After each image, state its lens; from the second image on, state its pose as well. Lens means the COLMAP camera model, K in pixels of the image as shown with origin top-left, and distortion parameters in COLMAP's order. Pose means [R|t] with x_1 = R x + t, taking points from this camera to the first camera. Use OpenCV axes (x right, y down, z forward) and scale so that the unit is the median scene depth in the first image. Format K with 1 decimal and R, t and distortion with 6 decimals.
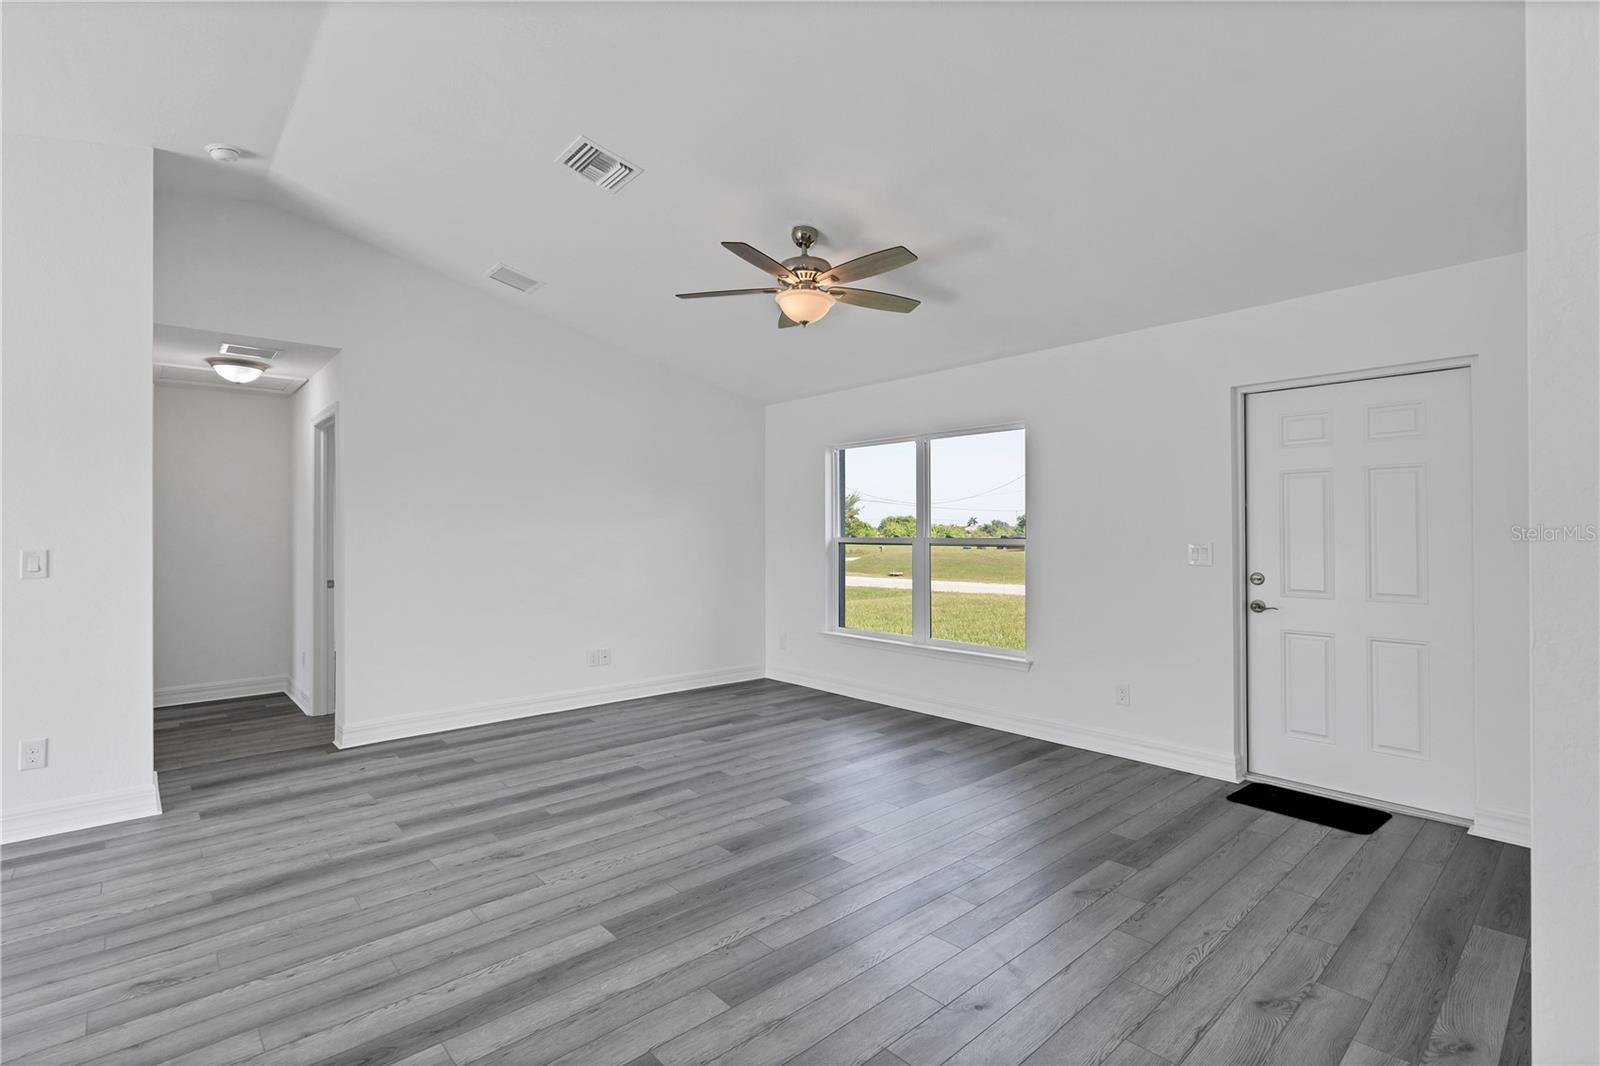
lens RADIAL K [[745.3, 0, 792.5], [0, 745.3, 531.1], [0, 0, 1]] dist [-0.005541, -0.000448]
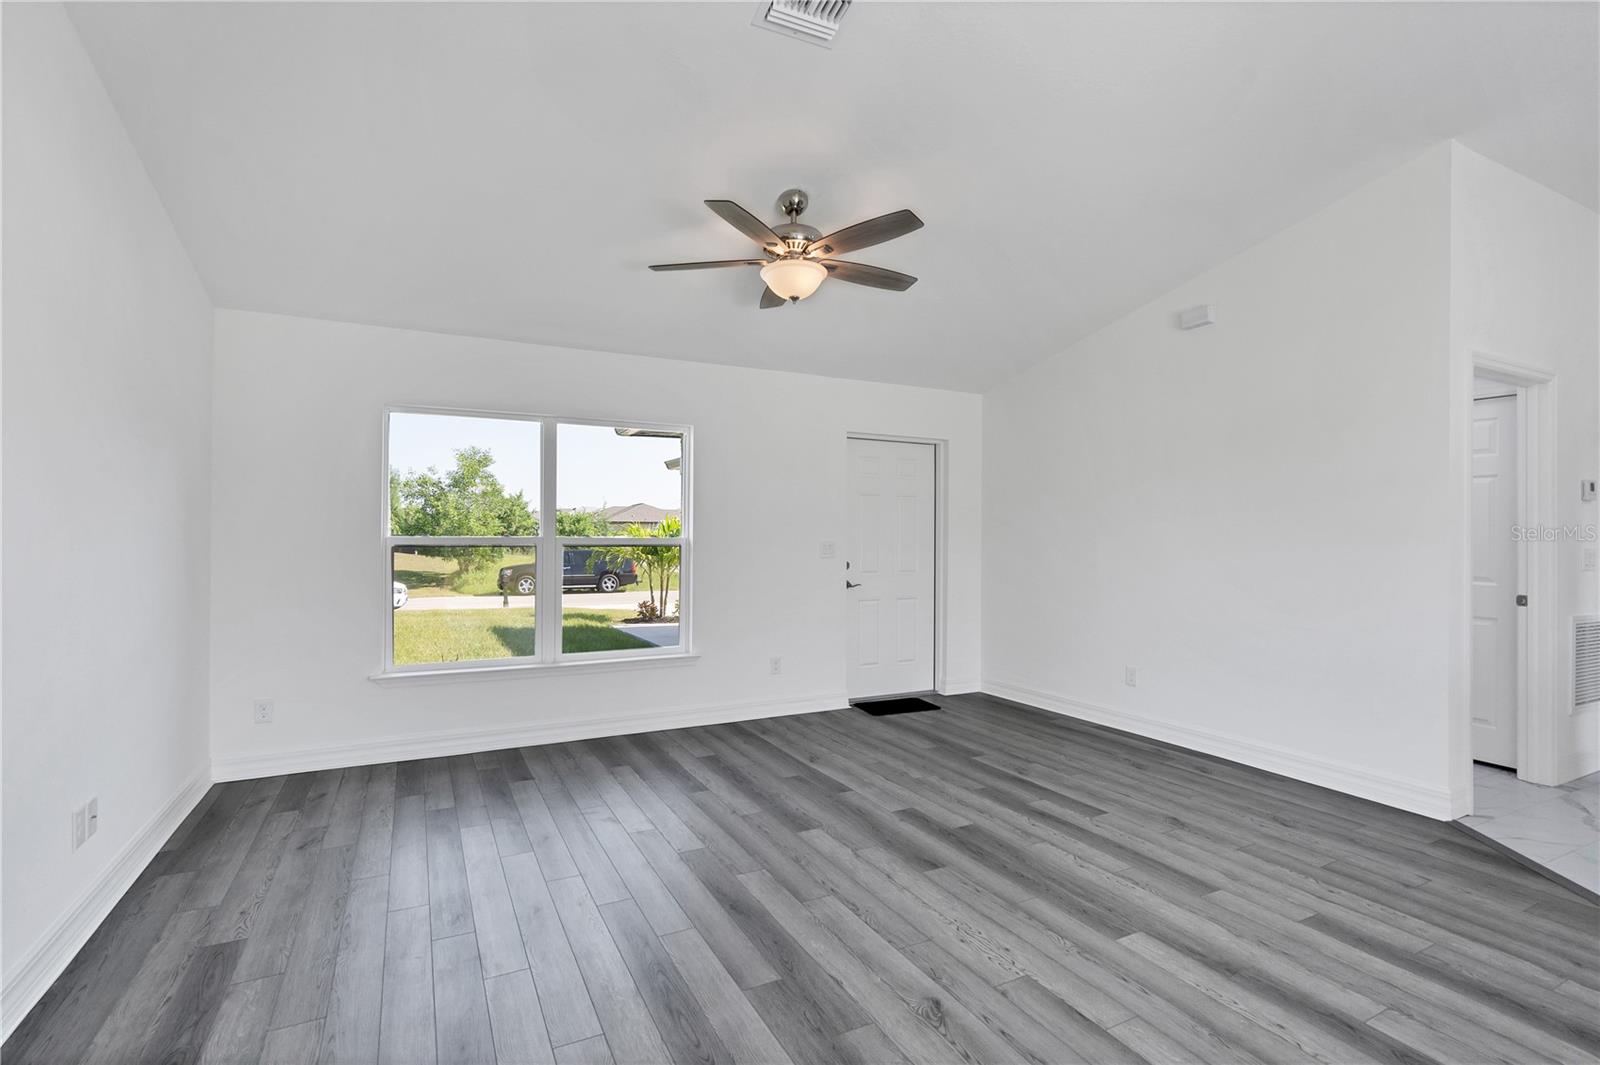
lens RADIAL K [[745.3, 0, 792.5], [0, 745.3, 530.6], [0, 0, 1]] dist [-0.005541, -0.000448]
pose [[0.255645, 0.009692, 0.966722, -0.870357], [-0.004201, 0.999951, -0.008914, 0.010809], [-0.966762, -0.001783, 0.255673, 0.782611]]
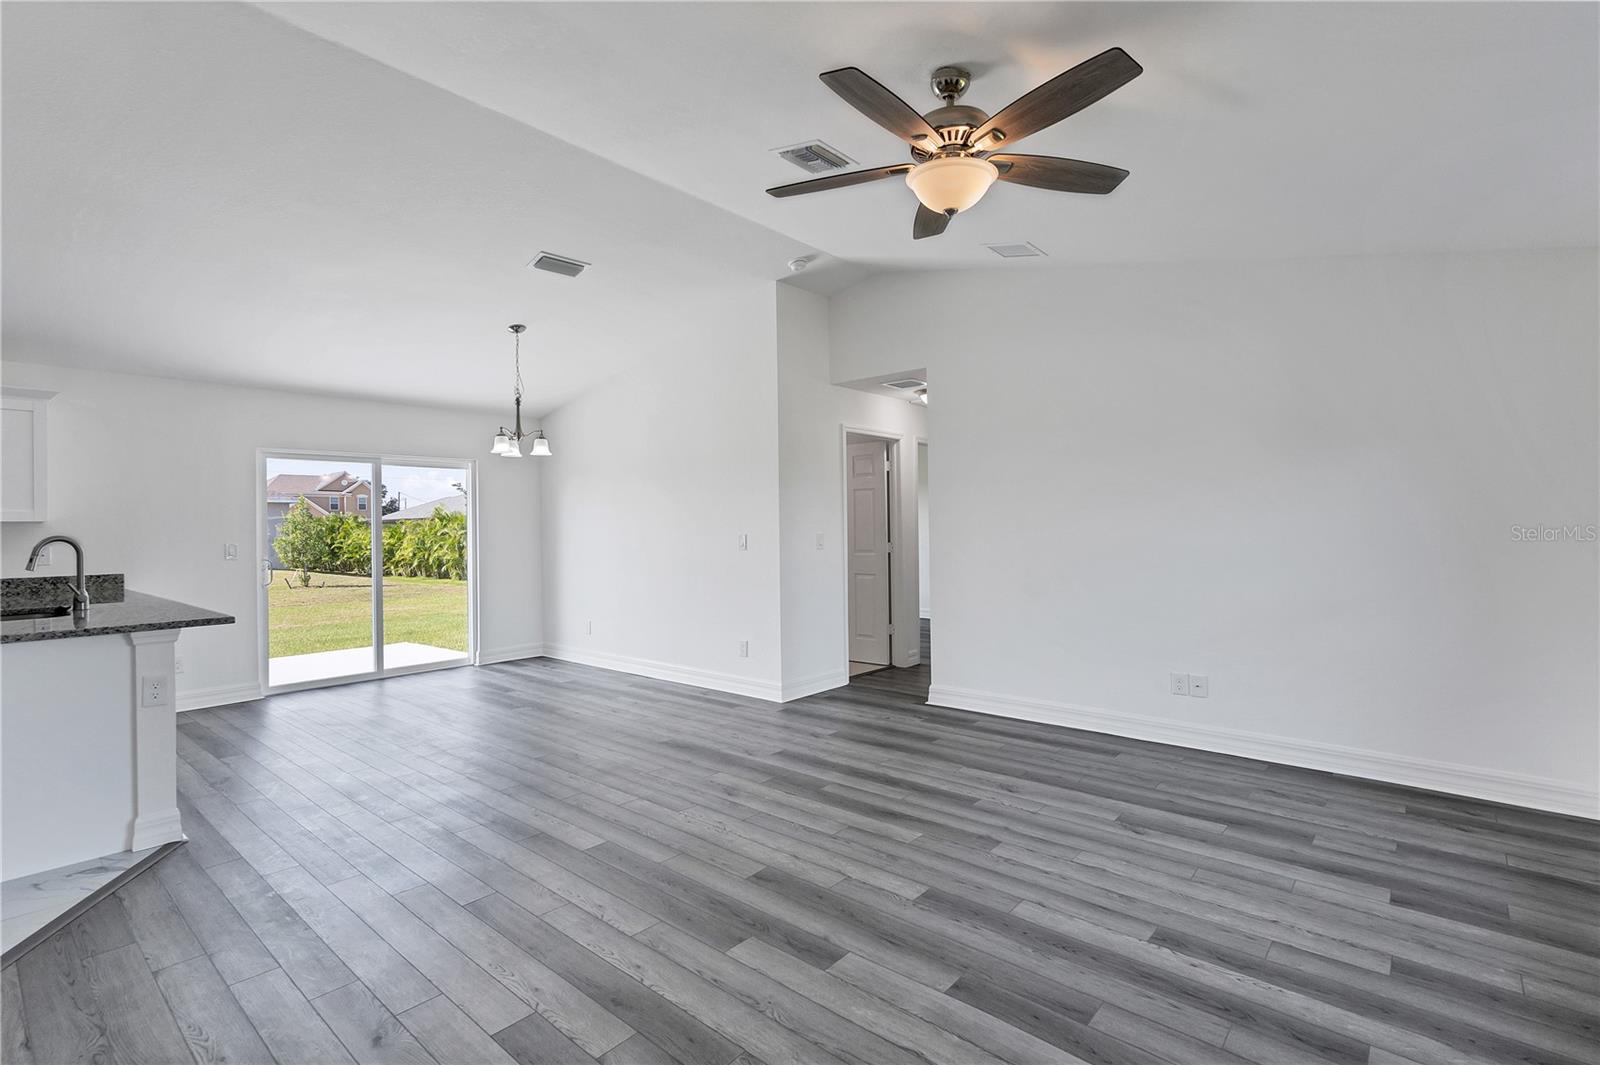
lens RADIAL K [[745.3, 0, 792.5], [0, 745.3, 530.6], [0, 0, 1]] dist [-0.005541, -0.000448]
pose [[0.124868, 0.004519, -0.992163, 0.679214], [0.010225, 0.999931, 0.005841, 0.005396], [0.992121, -0.010874, 0.124813, 0.782672]]
